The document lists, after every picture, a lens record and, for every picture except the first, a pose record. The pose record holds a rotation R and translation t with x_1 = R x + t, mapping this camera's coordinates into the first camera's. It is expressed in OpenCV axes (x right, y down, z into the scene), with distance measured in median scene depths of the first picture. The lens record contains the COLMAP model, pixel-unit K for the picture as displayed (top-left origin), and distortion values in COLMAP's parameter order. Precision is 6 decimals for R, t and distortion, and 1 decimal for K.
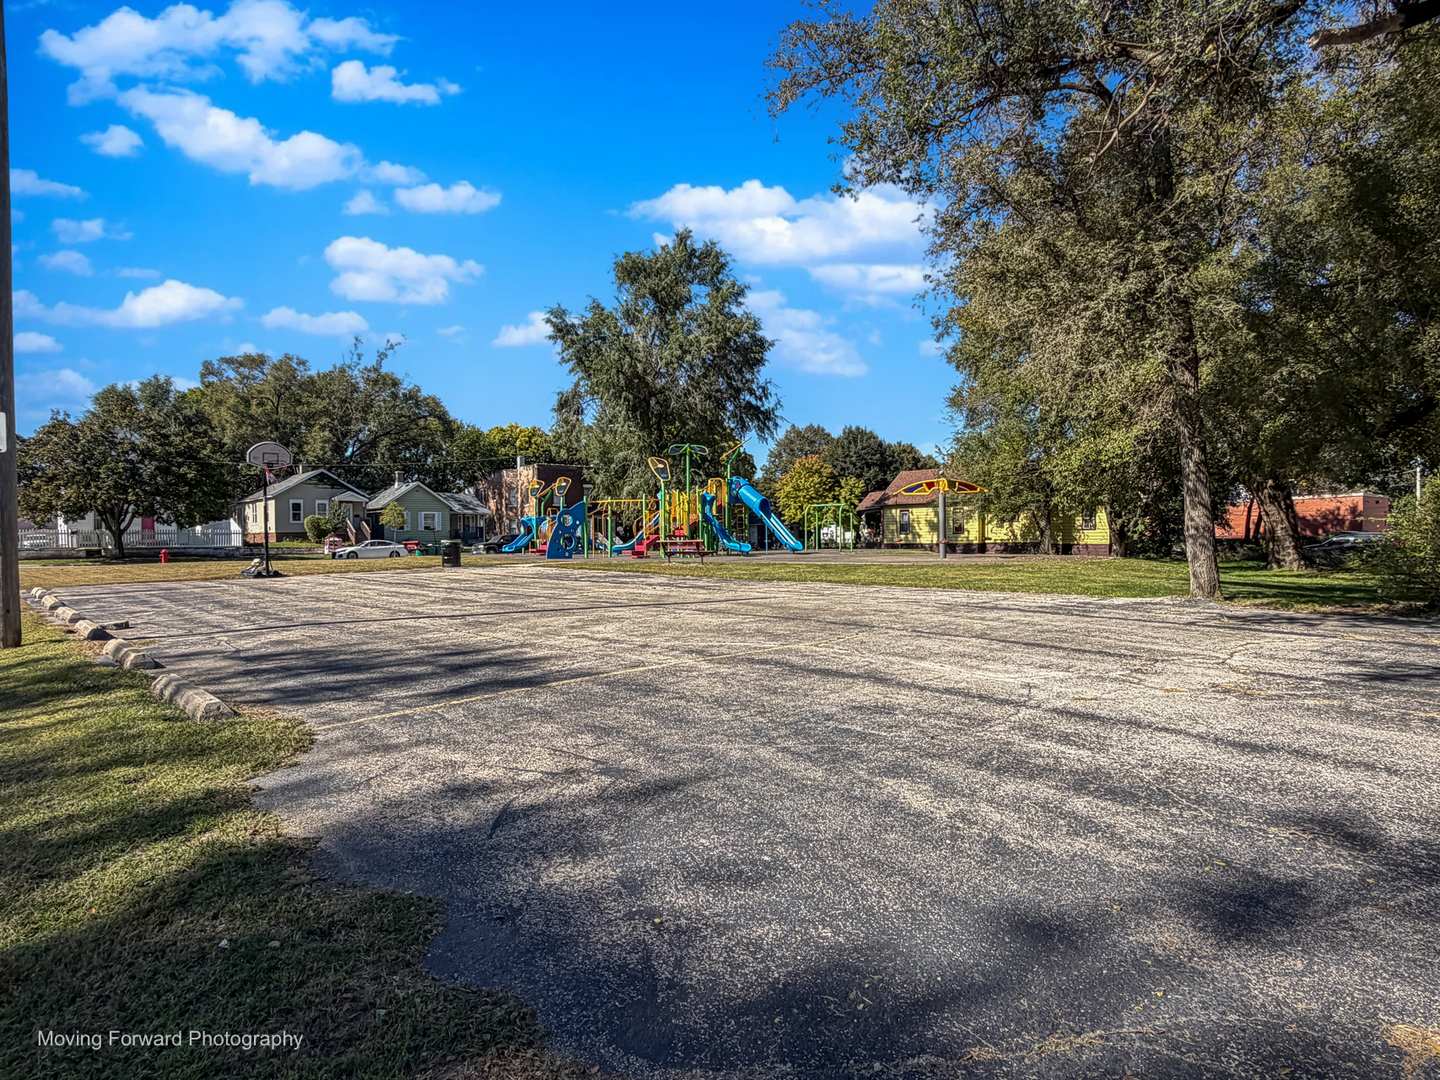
lens RADIAL K [[806.4, 0, 720.0], [0, 806.4, 540.0], [0, 0, 1]] dist [-0.003889, 0.000268]
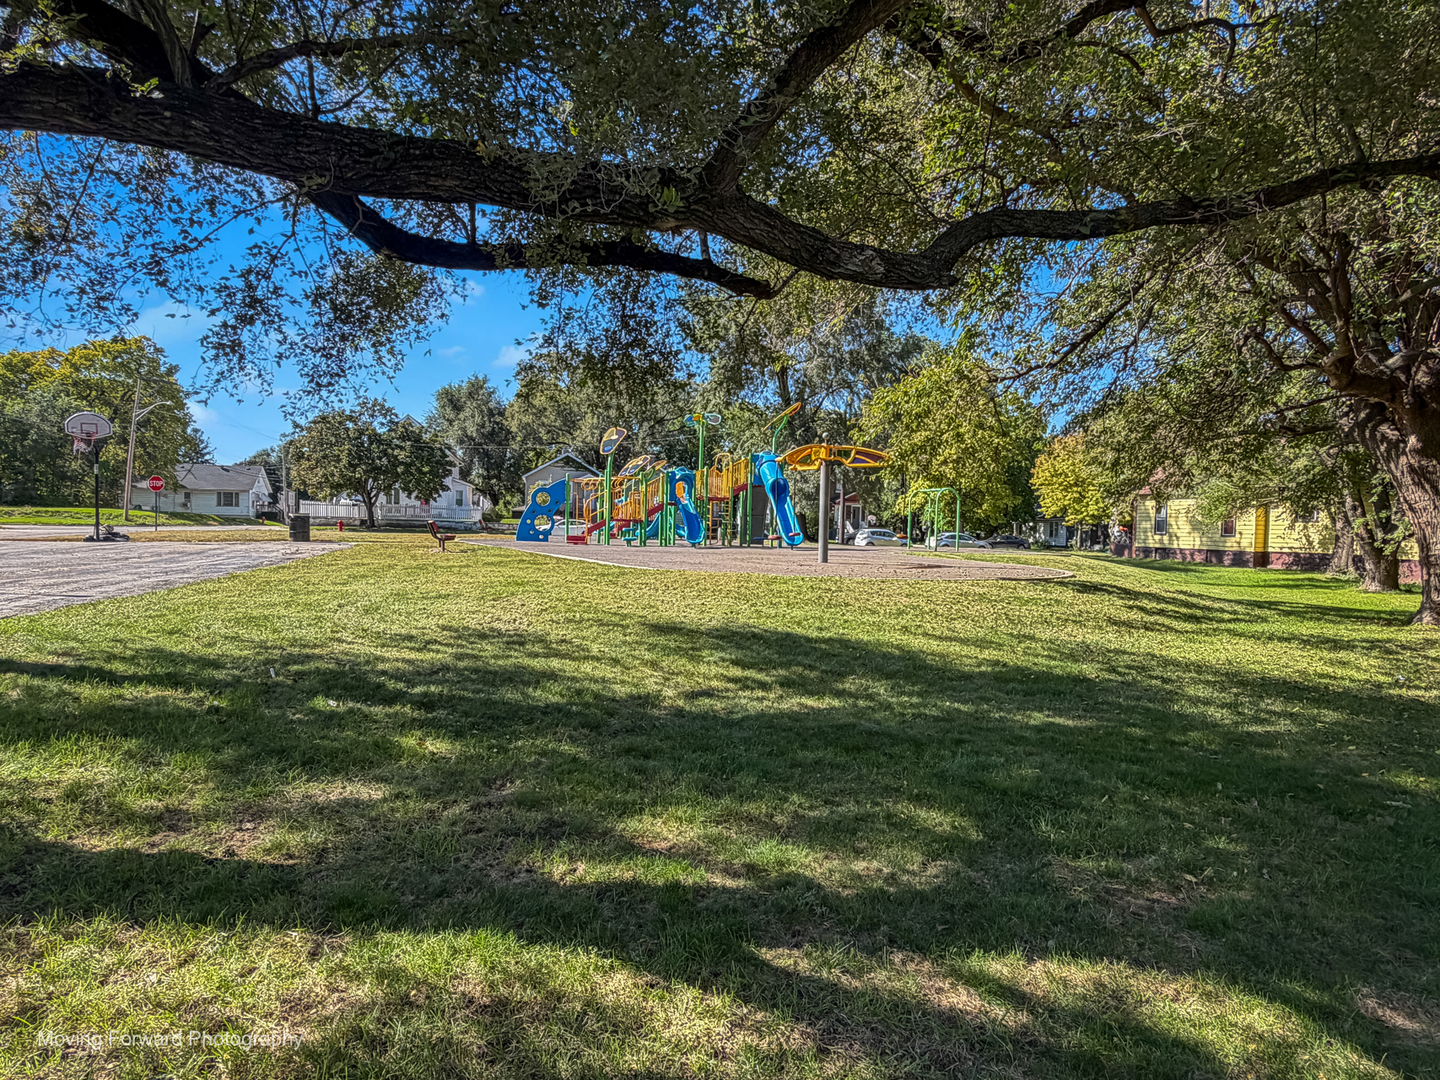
lens RADIAL K [[806.4, 0, 720.0], [0, 806.4, 540.0], [0, 0, 1]] dist [-0.003889, 0.000268]
pose [[0.868822, 0.044561, -0.493114, 0.261941], [-0.038407, 0.999006, 0.022608, -0.003878], [0.493632, -0.000703, 0.869671, 0.179121]]
